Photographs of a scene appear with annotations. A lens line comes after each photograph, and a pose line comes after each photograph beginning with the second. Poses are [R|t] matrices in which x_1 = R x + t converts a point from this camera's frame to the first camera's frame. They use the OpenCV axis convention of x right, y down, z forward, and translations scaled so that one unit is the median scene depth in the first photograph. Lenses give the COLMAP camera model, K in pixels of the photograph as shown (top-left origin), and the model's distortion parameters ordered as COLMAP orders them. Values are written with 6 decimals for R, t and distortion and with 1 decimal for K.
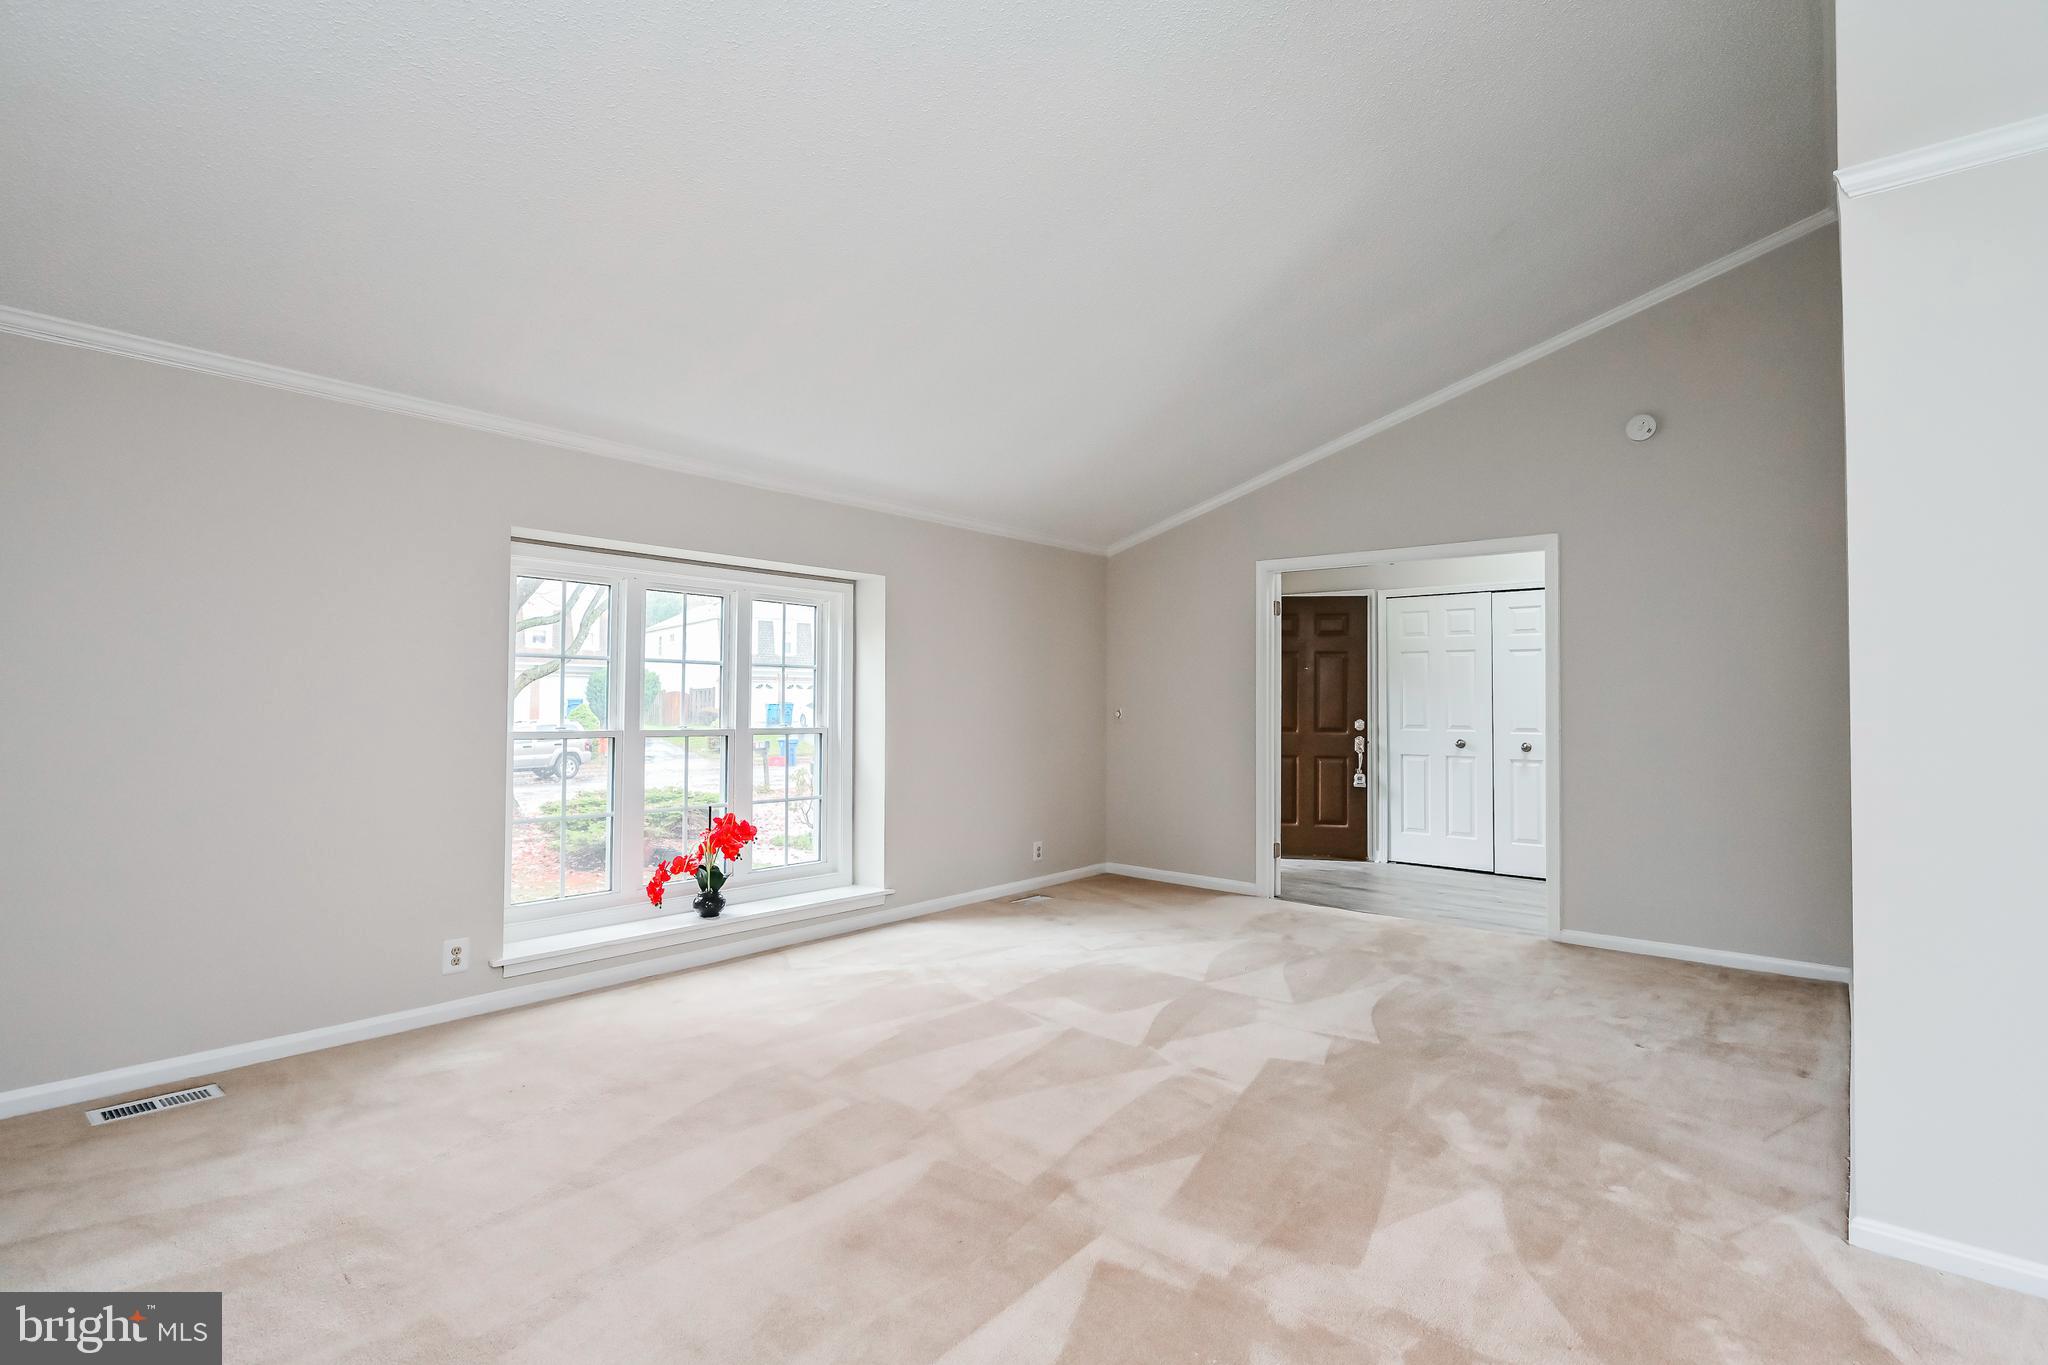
lens RADIAL K [[983.0, 0, 1018.9], [0, 983.0, 673.3], [0, 0, 1]] dist [-0.002777, 0.000532]
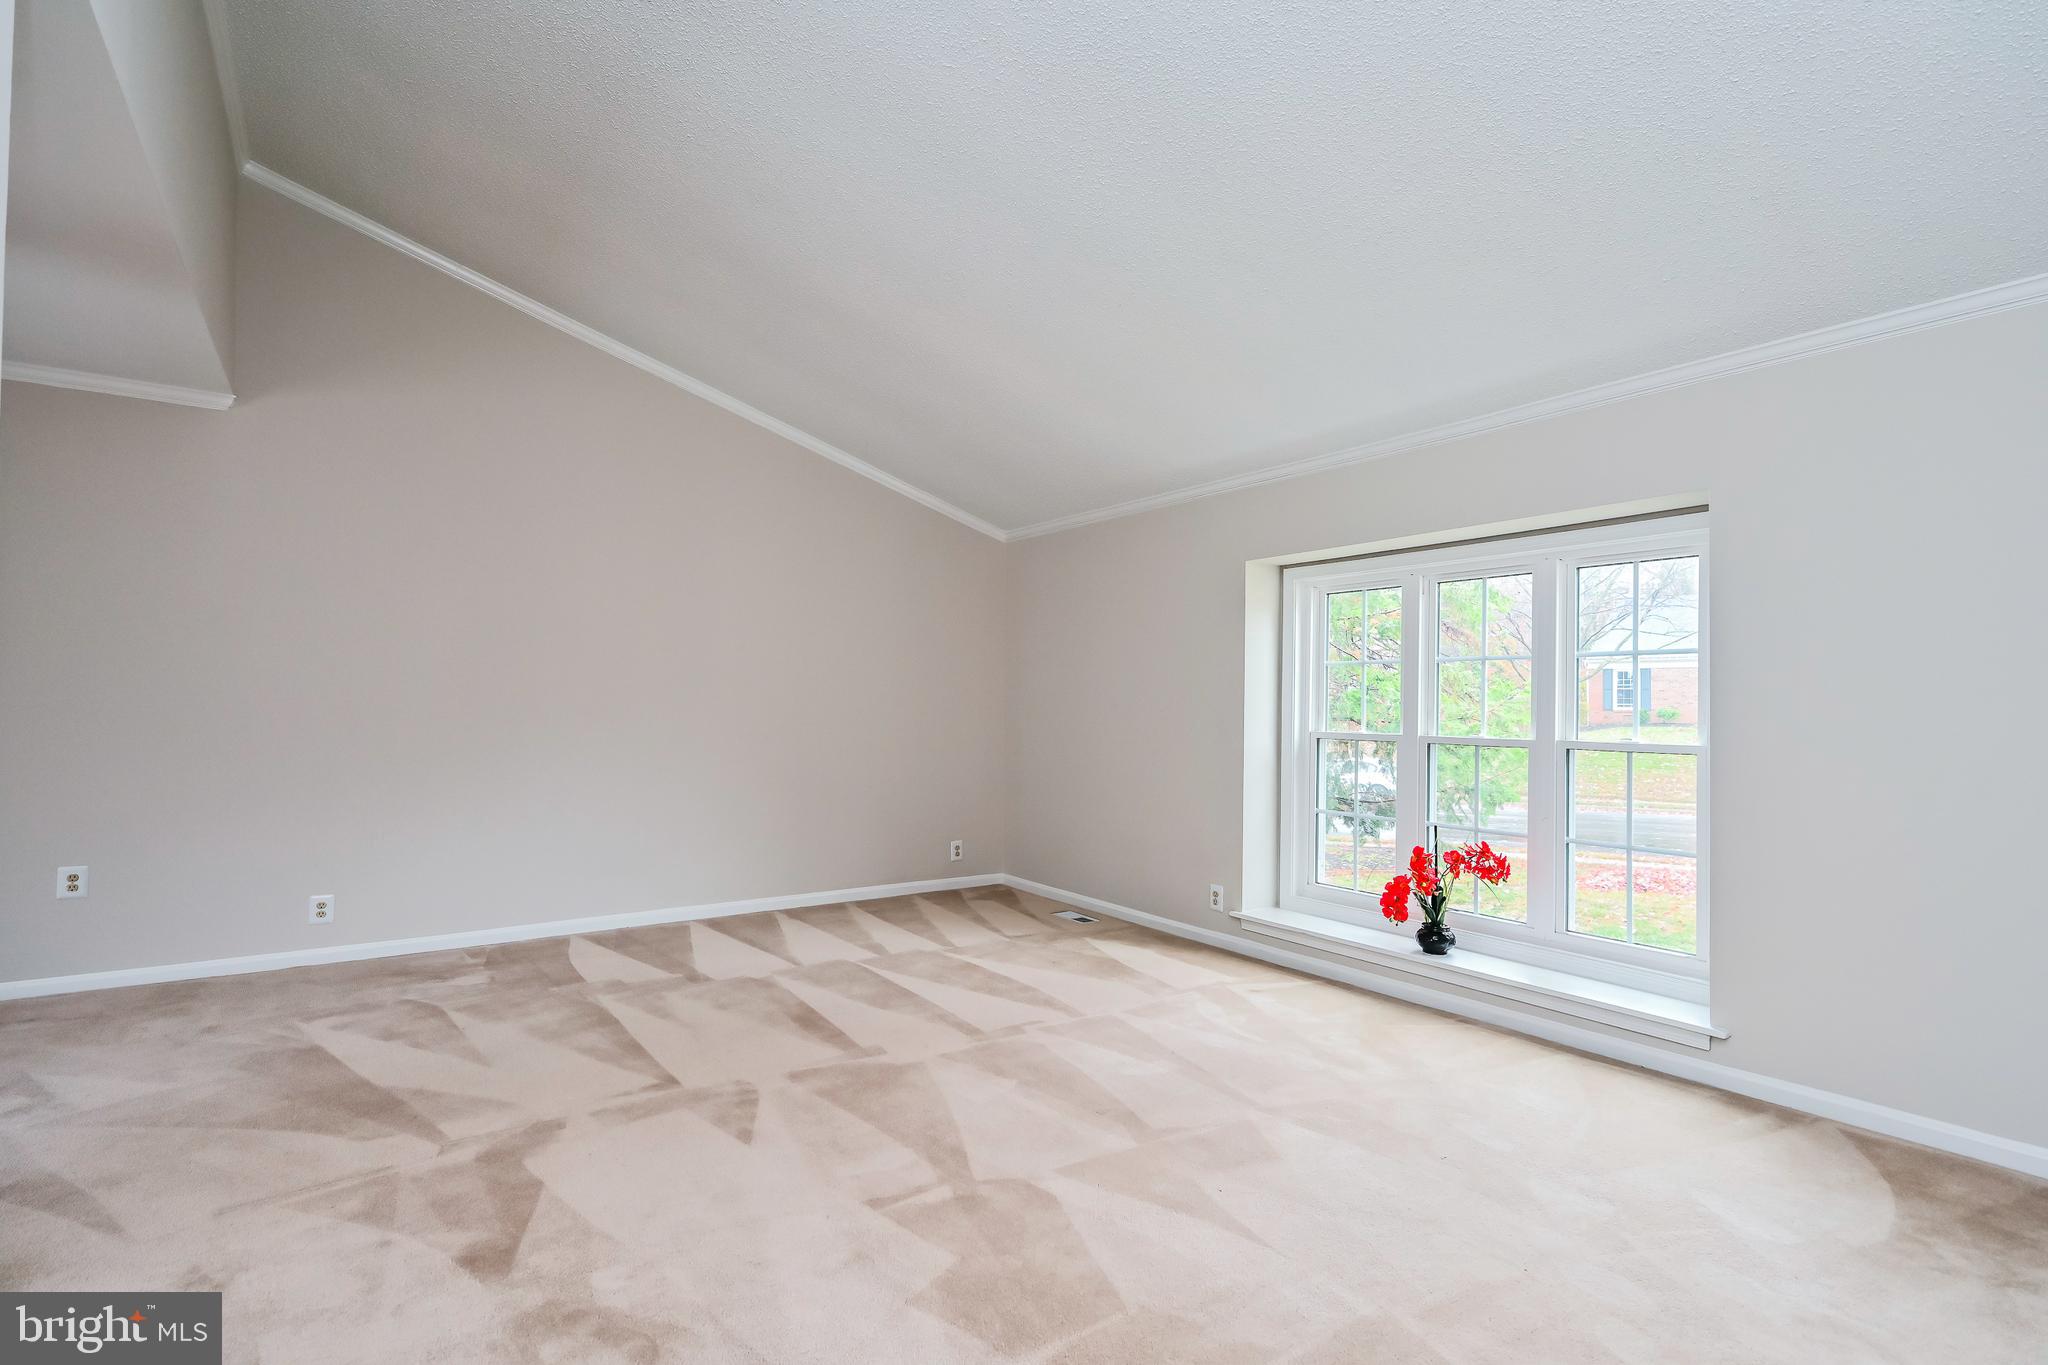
lens RADIAL K [[983.0, 0, 1019.1], [0, 983.0, 690.2], [0, 0, 1]] dist [-0.002777, 0.000532]
pose [[-0.255919, -0.027809, -0.966298, 0.614486], [0.016271, 0.999321, -0.033069, 0.037991], [0.966561, -0.024186, -0.255293, 0.860421]]
